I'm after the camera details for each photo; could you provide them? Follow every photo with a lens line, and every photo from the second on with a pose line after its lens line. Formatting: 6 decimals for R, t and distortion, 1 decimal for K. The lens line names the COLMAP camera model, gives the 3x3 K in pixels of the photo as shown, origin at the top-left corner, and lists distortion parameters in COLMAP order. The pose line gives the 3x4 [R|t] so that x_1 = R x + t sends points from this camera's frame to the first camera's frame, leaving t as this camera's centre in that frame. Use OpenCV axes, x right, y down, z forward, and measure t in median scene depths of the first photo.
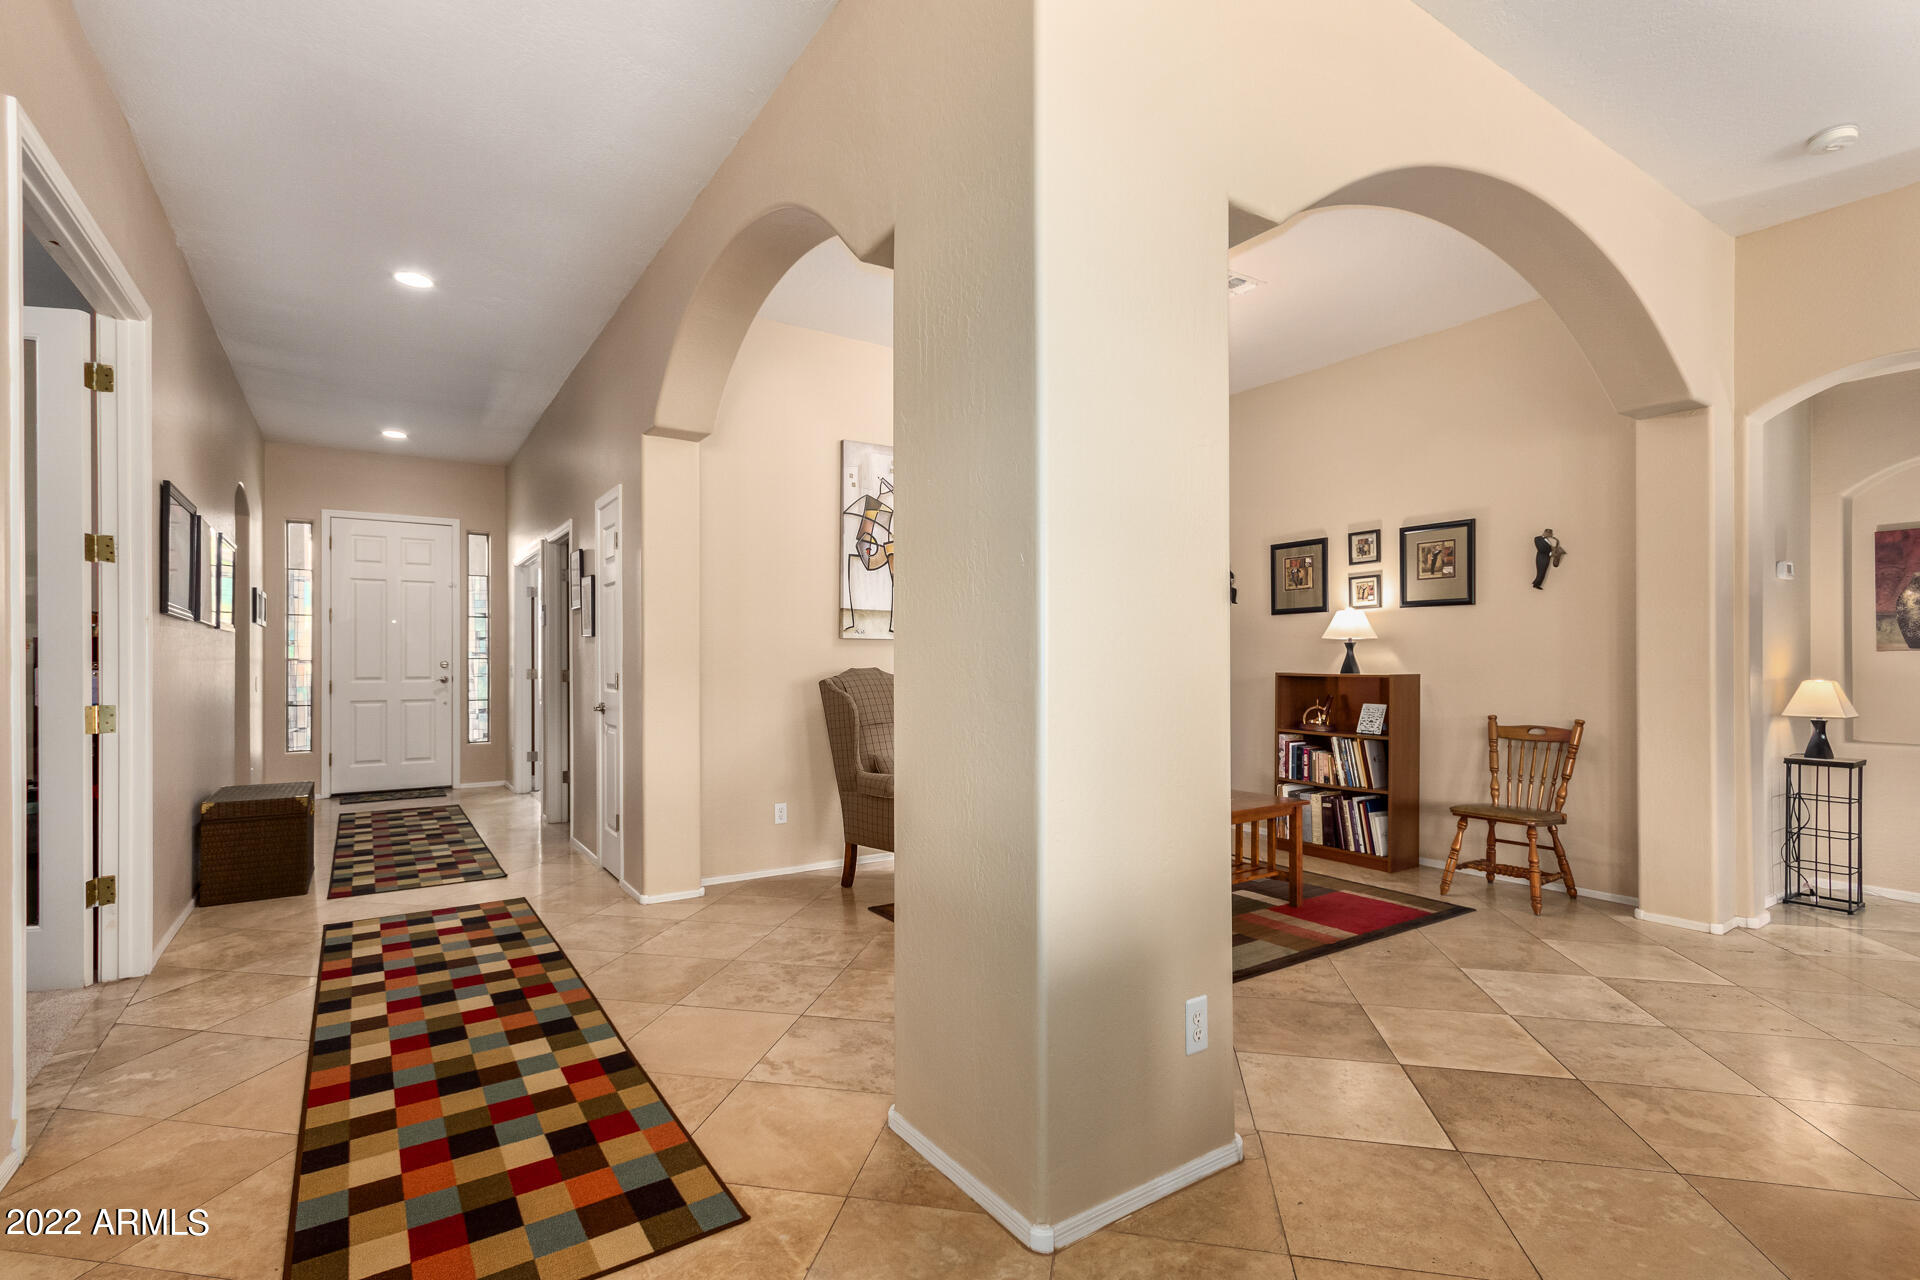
lens RADIAL K [[890.9, 0, 958.8], [0, 890.9, 656.3], [0, 0, 1]] dist [0.007392, 0.000388]
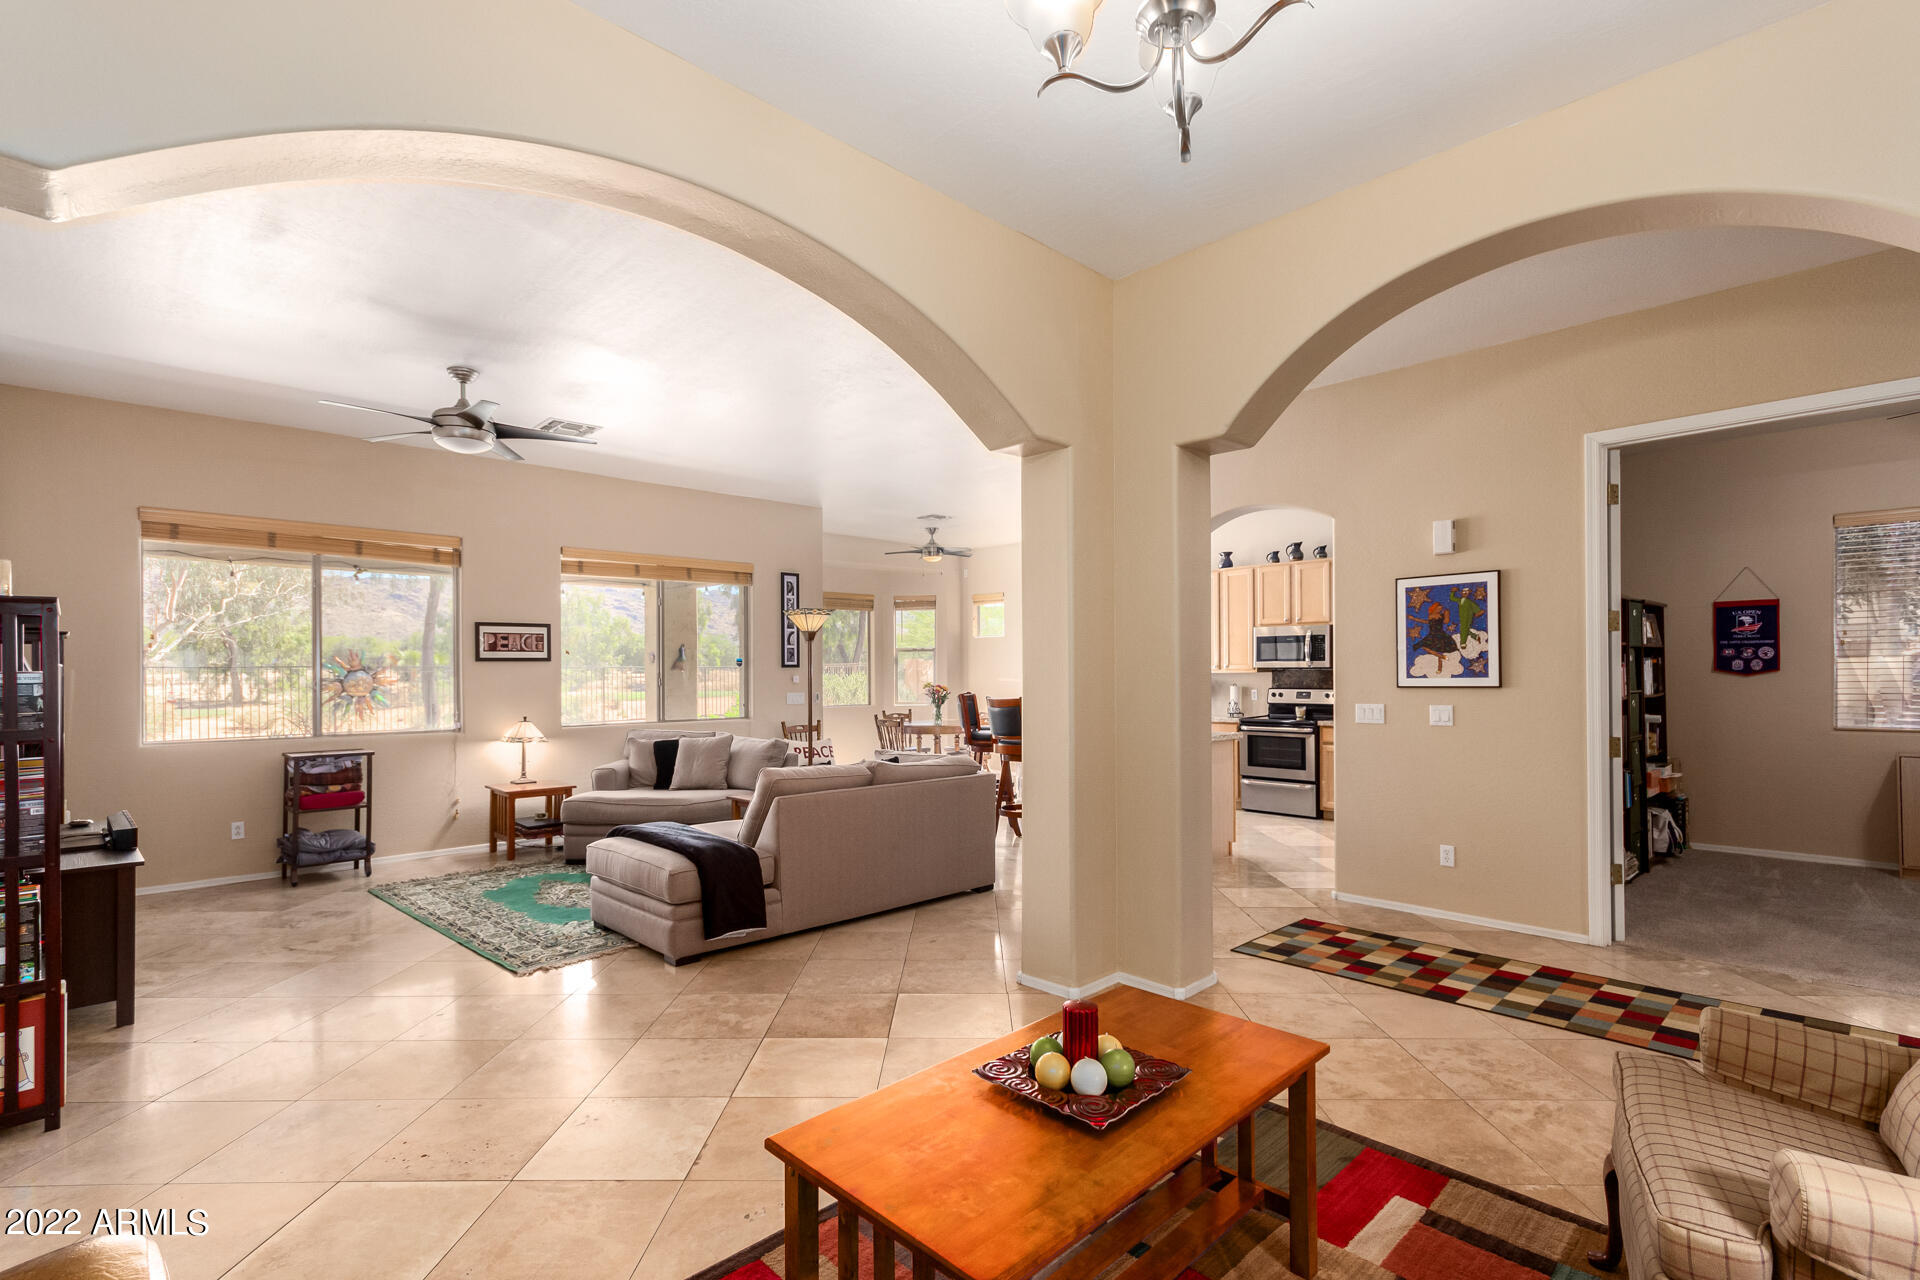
lens RADIAL K [[890.9, 0, 955.0], [0, 890.9, 671.6], [0, 0, 1]] dist [0.007392, 0.000388]
pose [[-0.984545, 0.007574, -0.174968, 0.335391], [0.008341, 0.999959, -0.003654, -0.031219], [0.174933, -0.005057, -0.984567, 1.228422]]
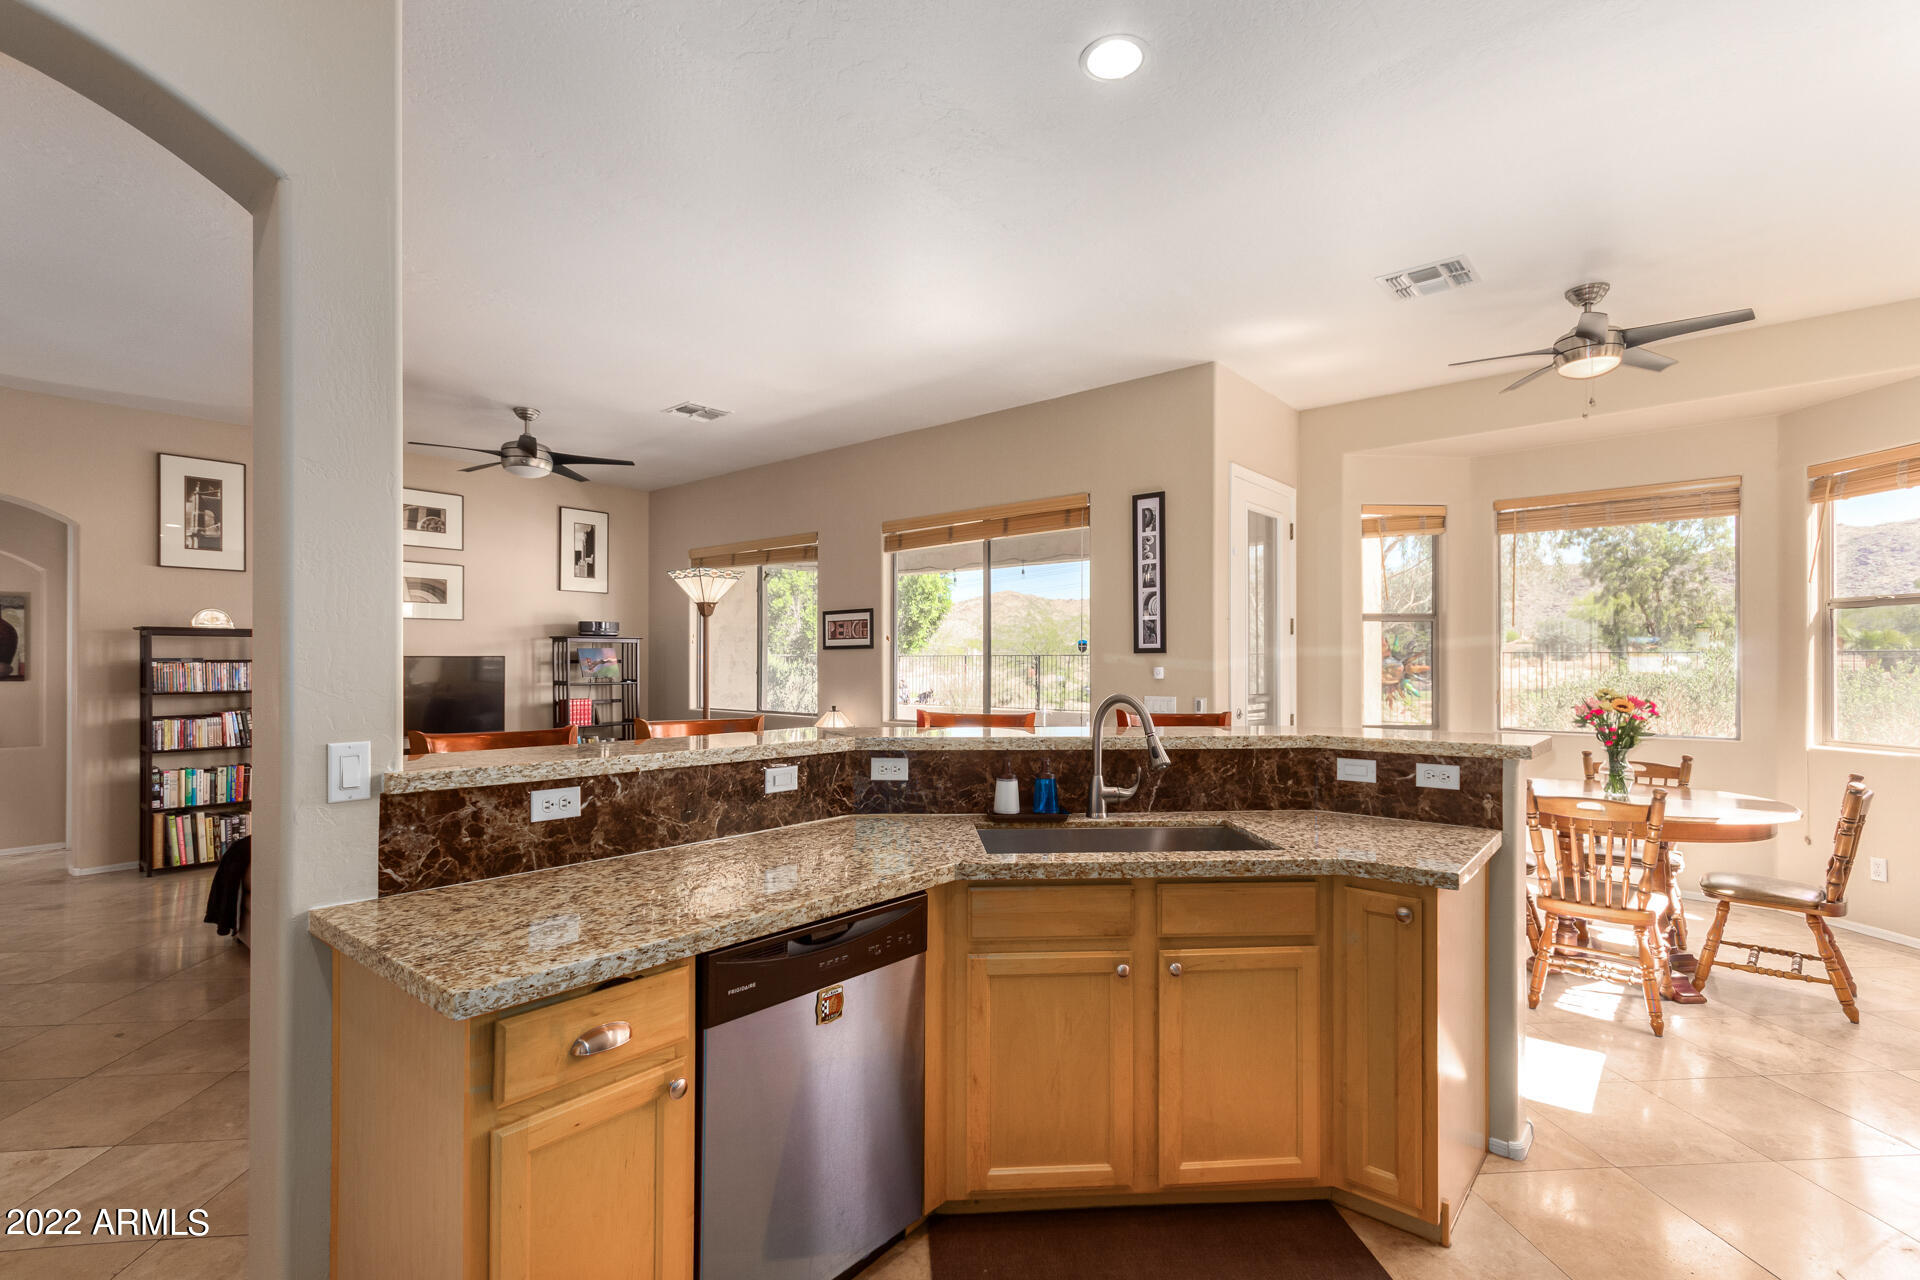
lens RADIAL K [[890.9, 0, 959.0], [0, 890.9, 657.5], [0, 0, 1]] dist [0.007392, 0.000388]
pose [[-0.277039, 0.007250, 0.960831, -0.641606], [-0.001804, 0.999966, -0.008066, -0.034545], [-0.960857, -0.003968, -0.277016, -0.124947]]
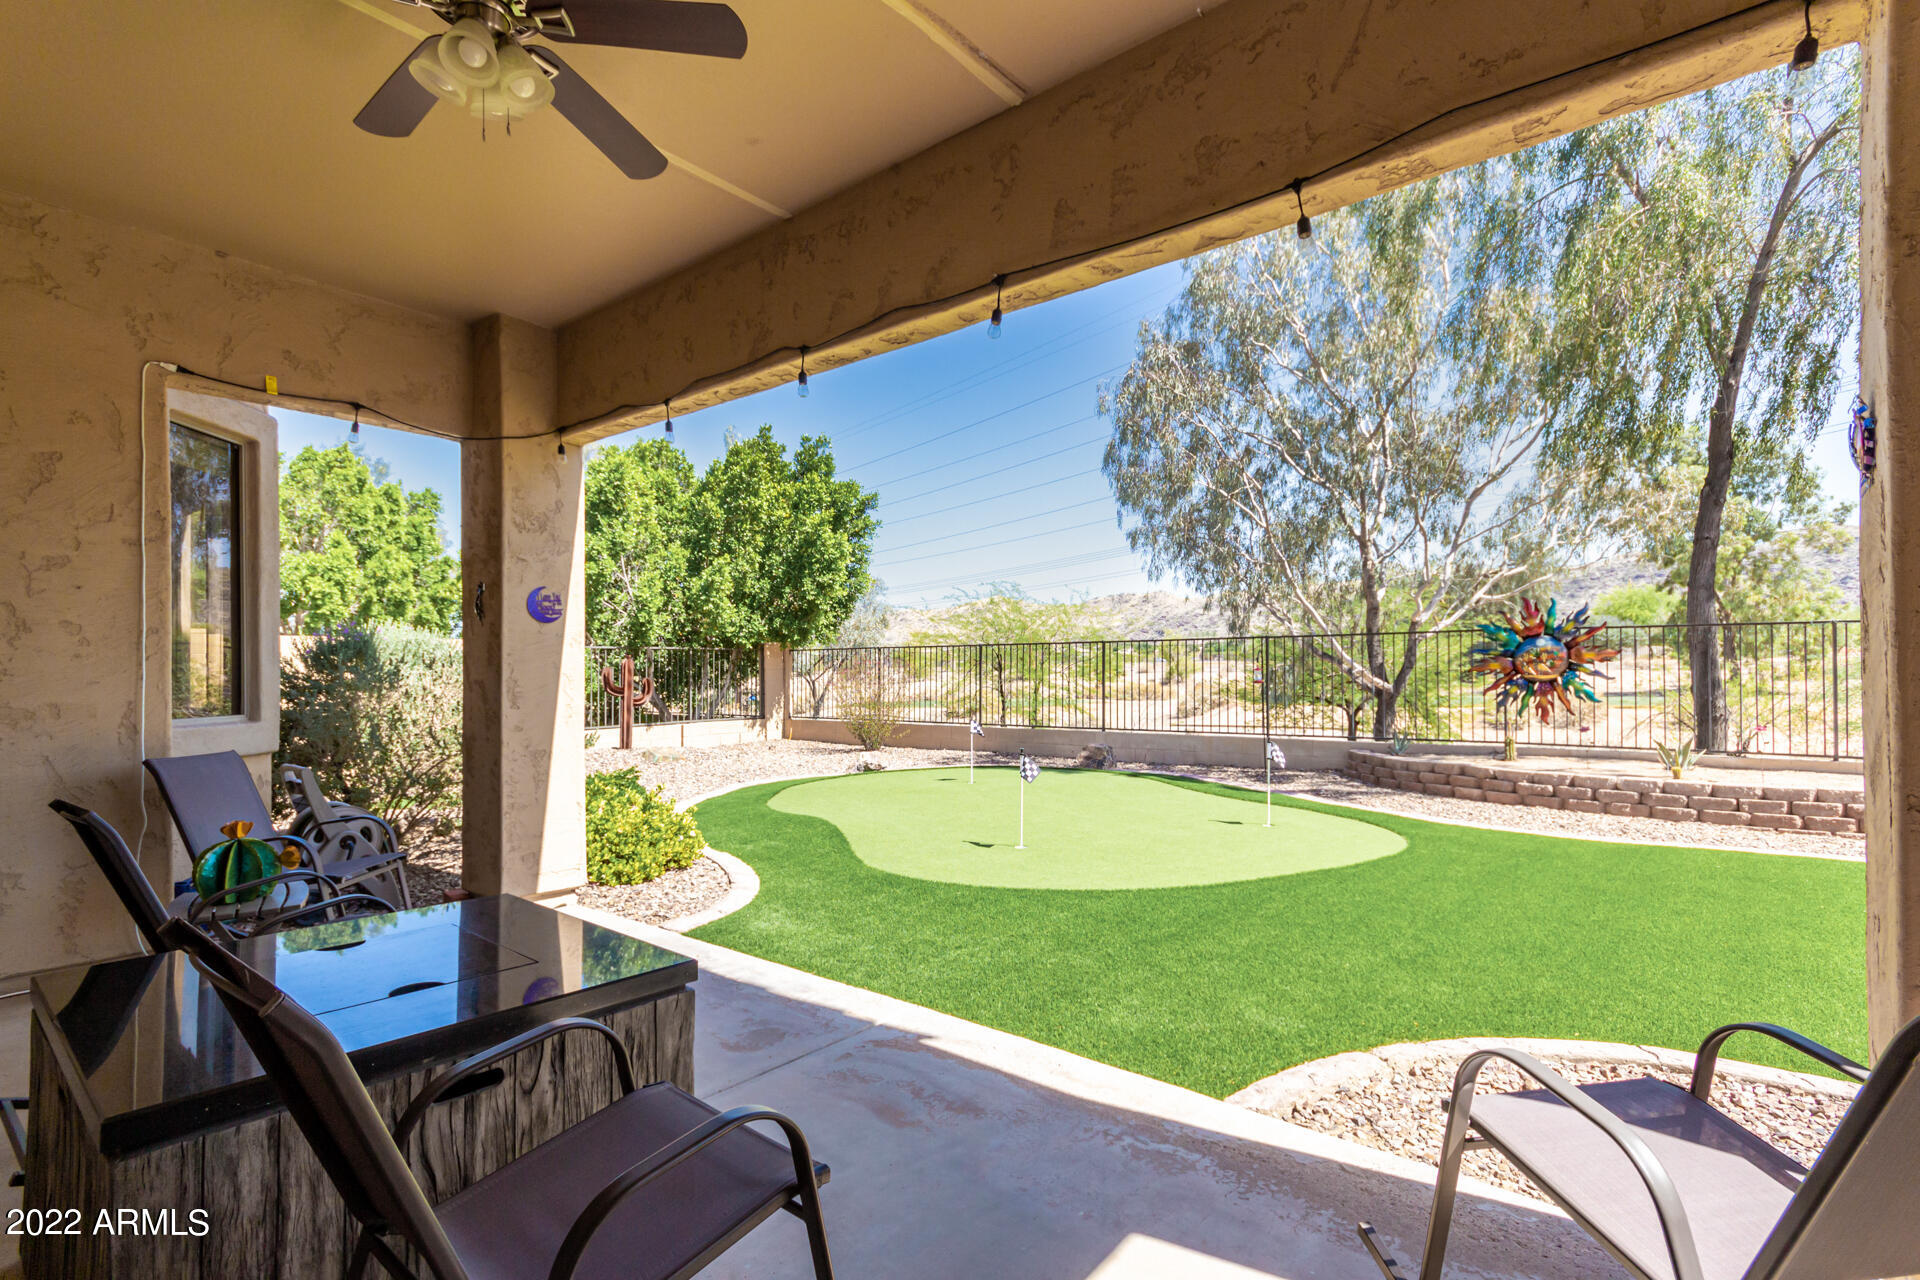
lens RADIAL K [[890.9, 0, 951.6], [0, 890.9, 647.2], [0, 0, 1]] dist [0.007392, 0.000388]
pose [[-0.273278, 0.028395, 0.961516, 0.488669], [0.005323, 0.999594, -0.028007, 0.005861], [-0.961920, -0.002535, -0.273318, -0.748445]]
